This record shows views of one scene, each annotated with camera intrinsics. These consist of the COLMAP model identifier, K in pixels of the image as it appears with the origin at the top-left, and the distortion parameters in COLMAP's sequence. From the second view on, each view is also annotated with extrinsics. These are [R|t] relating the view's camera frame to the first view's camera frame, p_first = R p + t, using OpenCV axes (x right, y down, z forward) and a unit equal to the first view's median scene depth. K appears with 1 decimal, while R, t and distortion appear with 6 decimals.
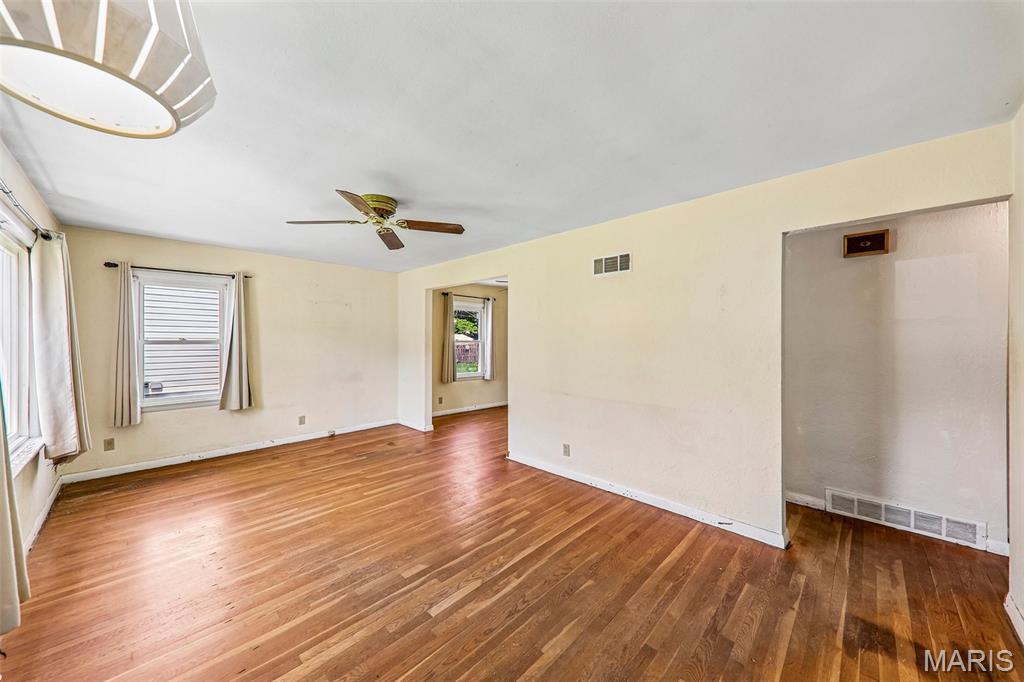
lens RADIAL K [[366.9, 0, 512.6], [0, 366.9, 342.0], [0, 0, 1]] dist [0.000251, -0.000207]
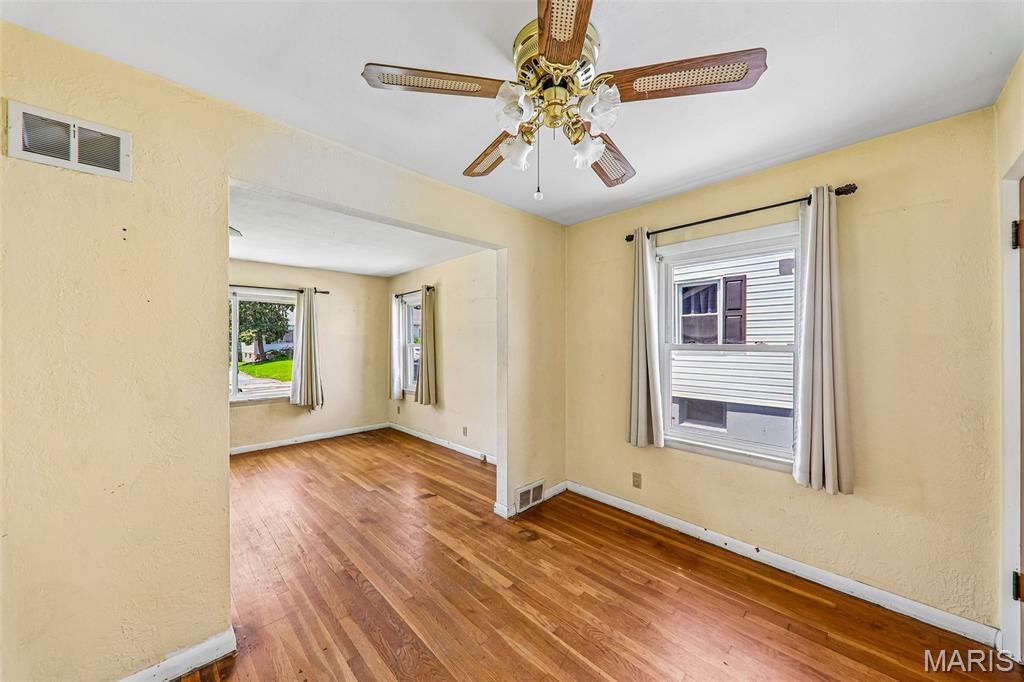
lens RADIAL K [[361.4, 0, 512.0], [0, 361.4, 341.0], [0, 0, 1]] dist [0.000222, -0.000327]
pose [[-0.027432, -0.005675, -0.999608, 0.454250], [-0.005465, 0.999970, -0.005527, -0.011642], [0.999609, 0.005312, -0.027462, 1.573894]]
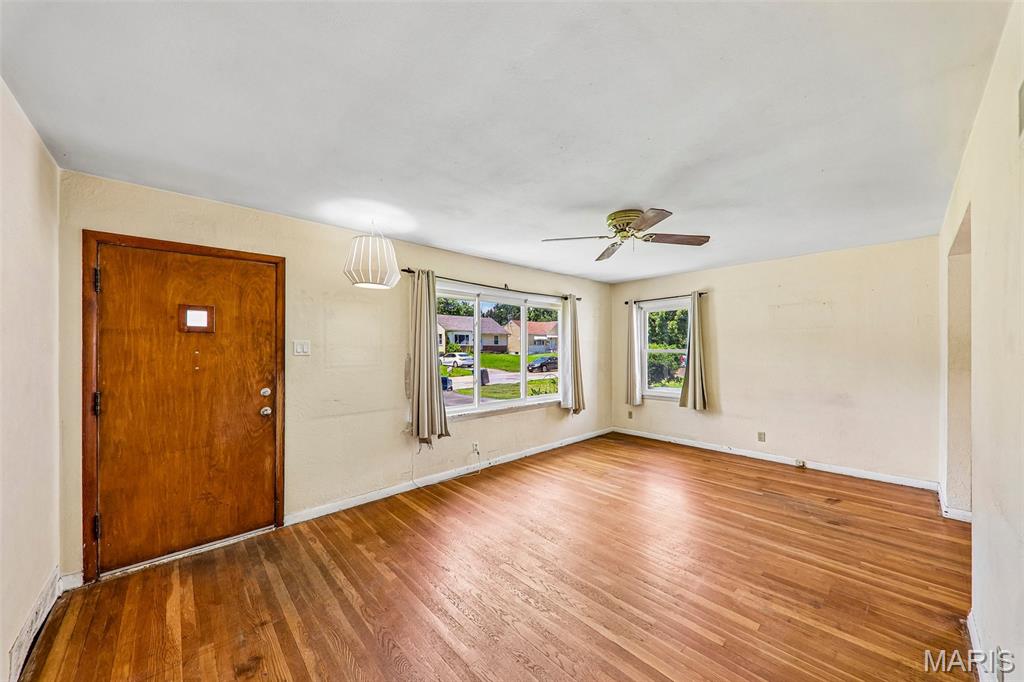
lens RADIAL K [[363.8, 0, 500.7], [0, 363.8, 345.3], [0, 0, 1]] dist [0.006447, -0.000180]
pose [[-0.071214, -0.008236, -0.997427, 0.539482], [-0.007497, 0.999942, -0.007721, -0.006272], [0.997433, 0.006928, -0.071271, 0.563478]]
